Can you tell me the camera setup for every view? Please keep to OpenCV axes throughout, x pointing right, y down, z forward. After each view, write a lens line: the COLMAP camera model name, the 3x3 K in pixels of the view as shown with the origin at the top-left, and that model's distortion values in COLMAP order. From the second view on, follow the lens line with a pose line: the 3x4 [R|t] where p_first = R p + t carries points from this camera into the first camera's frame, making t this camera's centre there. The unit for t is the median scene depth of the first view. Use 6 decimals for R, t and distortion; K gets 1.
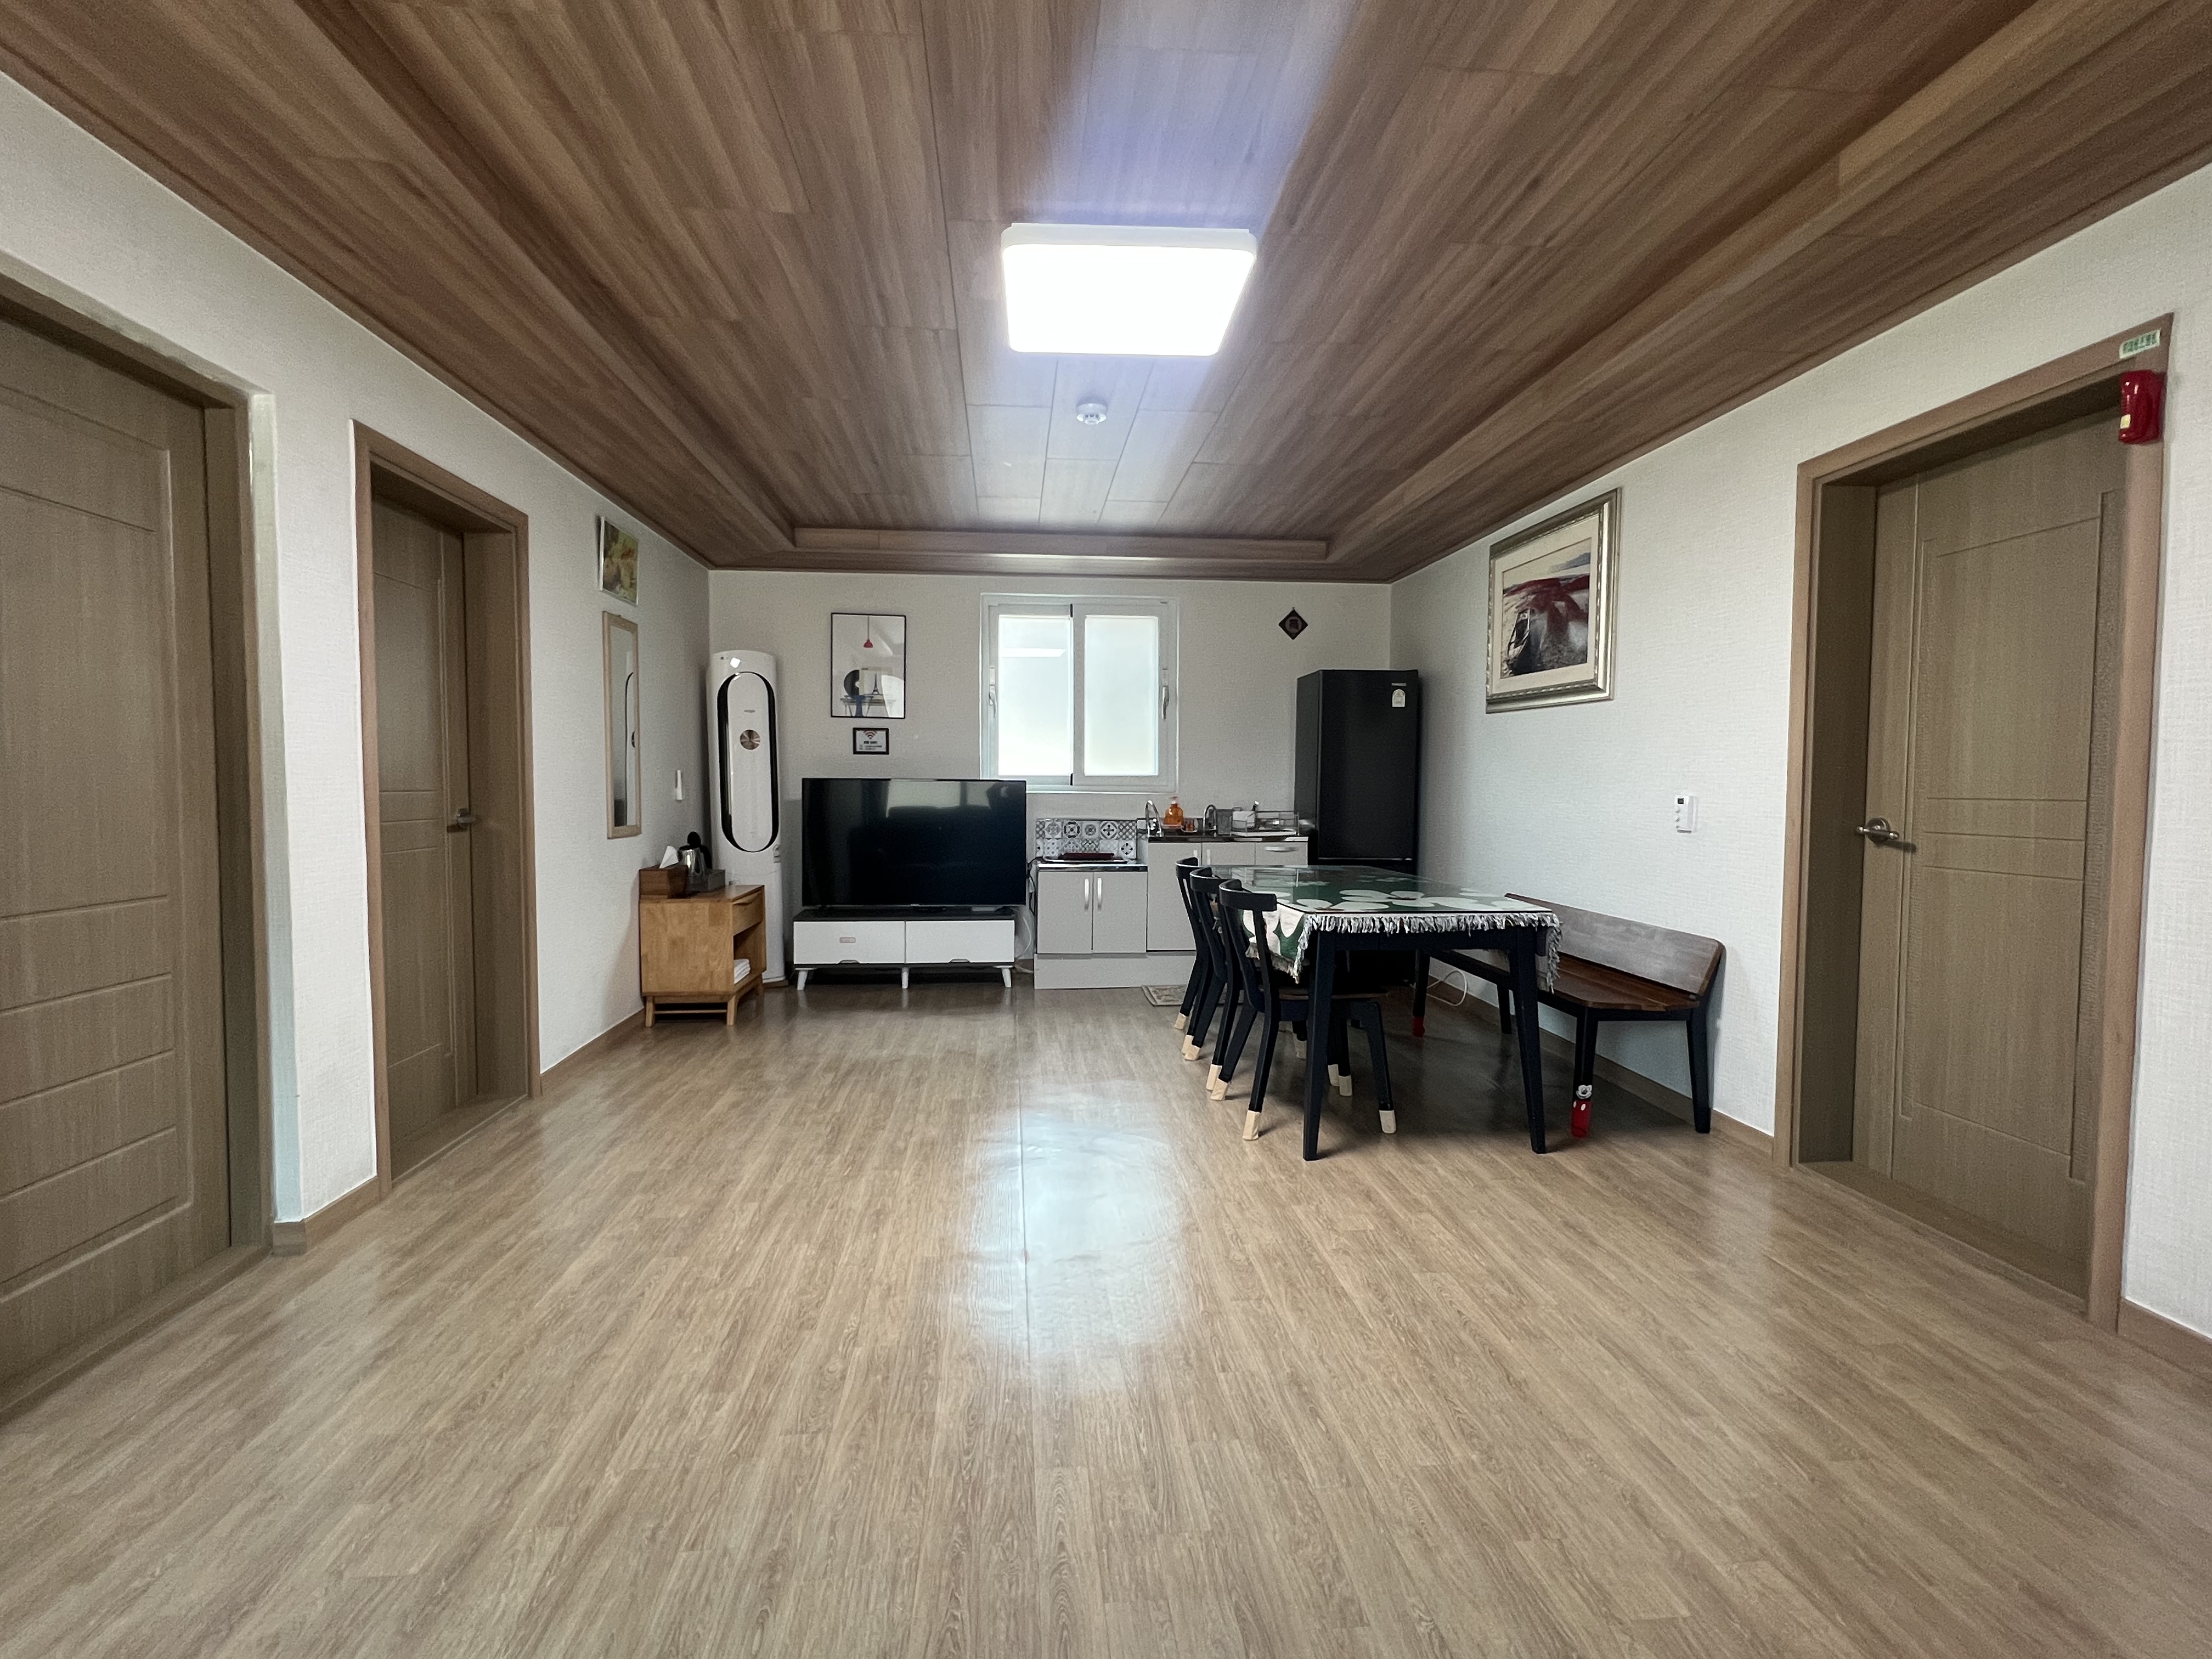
lens RADIAL K [[1044.9, 0, 1106.0], [0, 1044.9, 829.5], [0, 0, 1]] dist [0.002541, 0.000226]
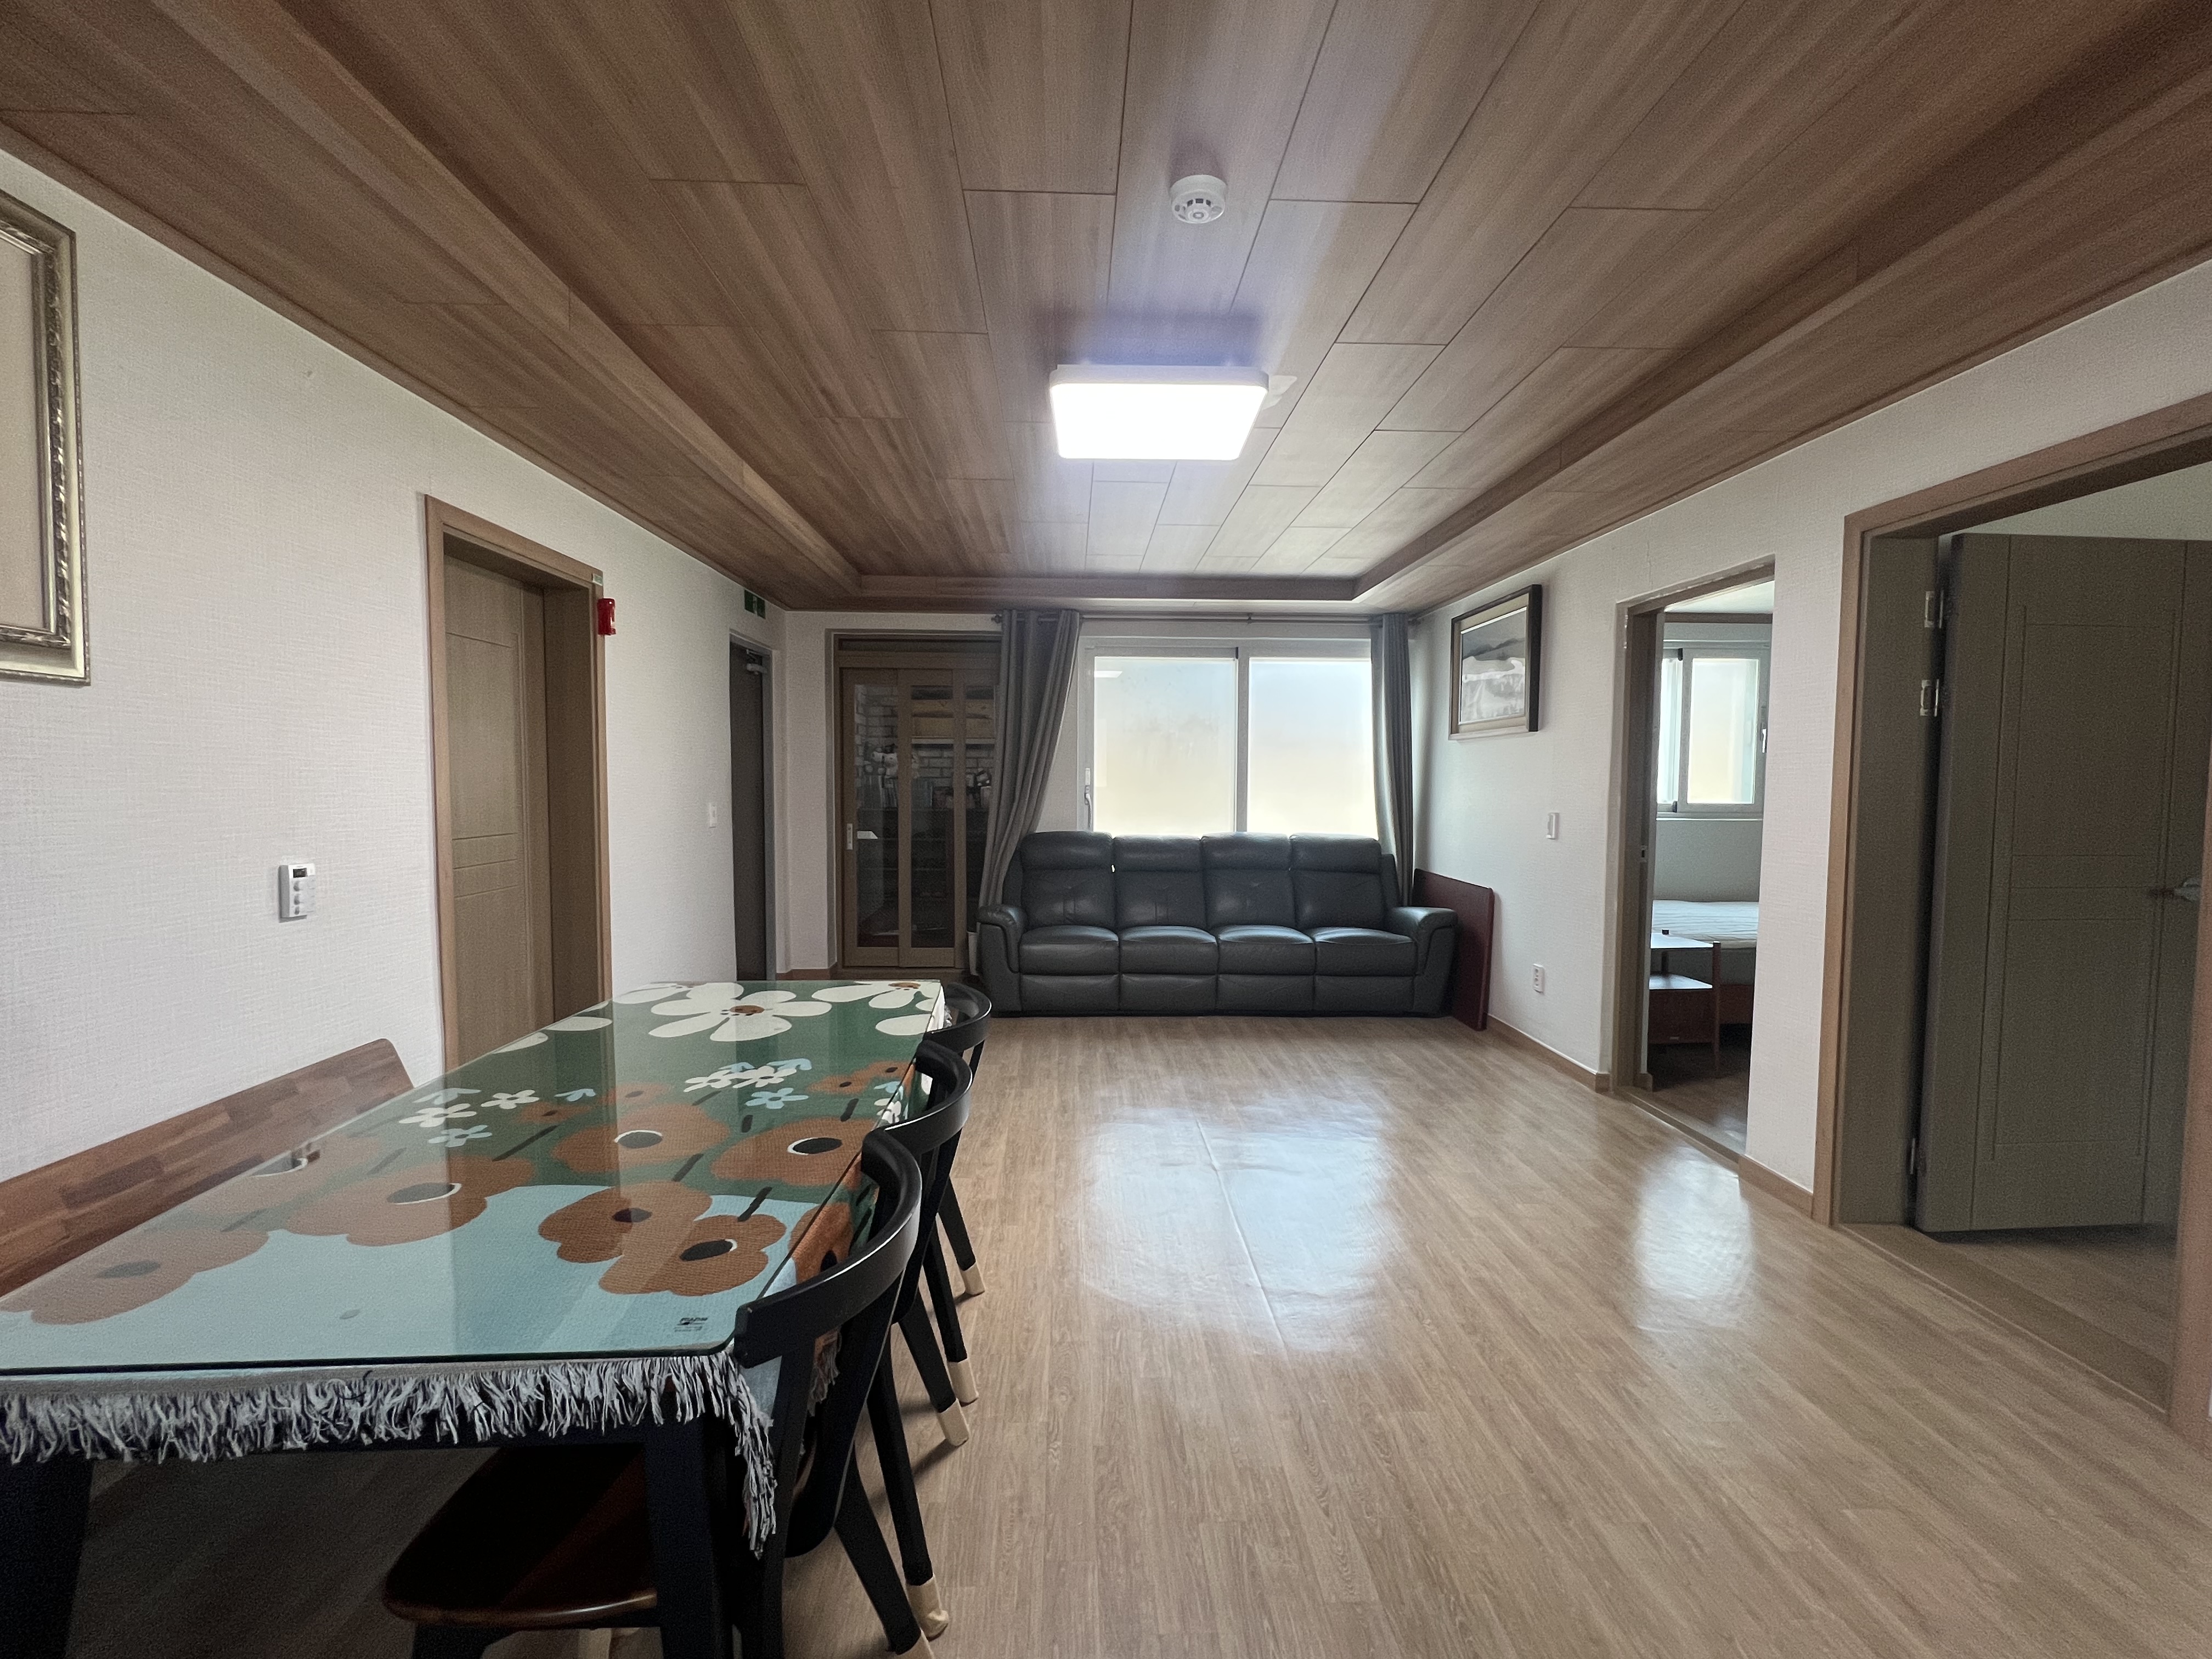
lens RADIAL K [[940.1, 0, 1106.0], [0, 940.1, 829.5], [0, 0, 1]] dist [-0.000617, -0.000111]
pose [[-0.998630, -0.012319, 0.050854, 0.005585], [-0.007243, 0.995079, 0.098821, -0.101734], [-0.051821, 0.098317, -0.993805, 1.354221]]
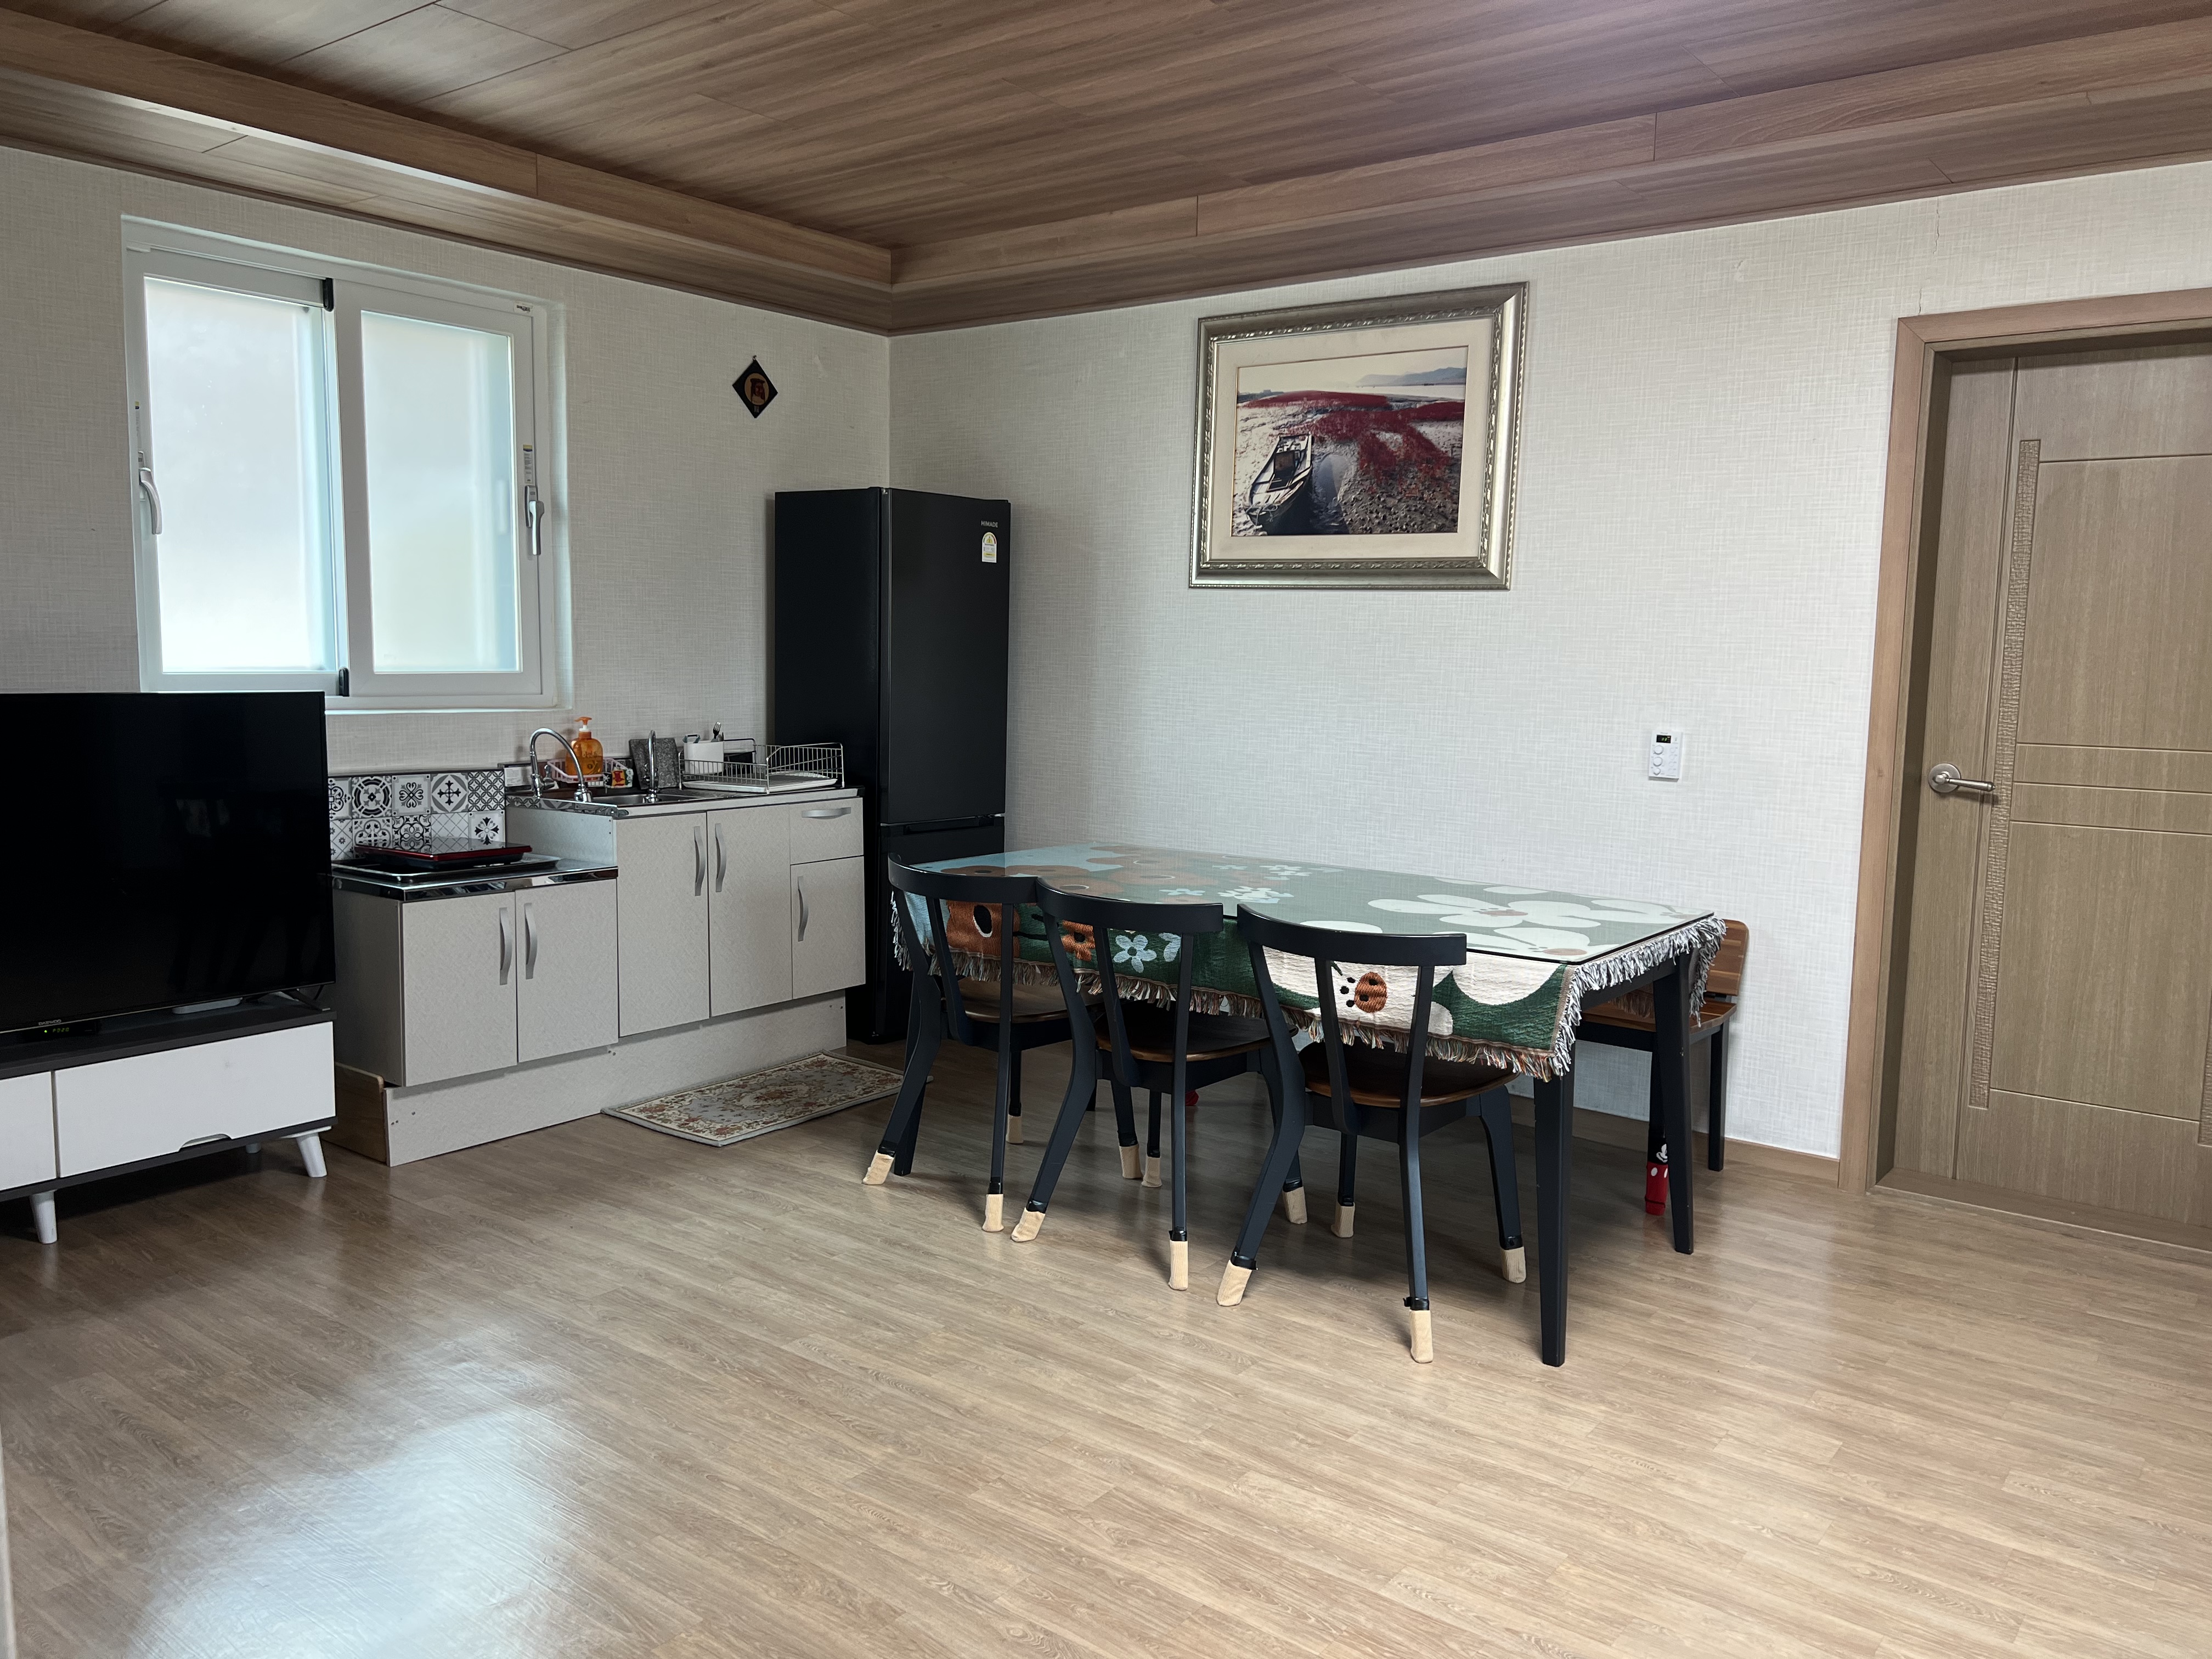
lens RADIAL K [[1643.0, 0, 1106.0], [0, 1643.0, 829.5], [0, 0, 1]] dist [0.082727, -0.105975]
pose [[0.677433, -0.077862, 0.731452, -0.508921], [0.018725, 0.995885, 0.088668, -0.064710], [-0.735346, -0.046370, 0.676104, 0.422690]]
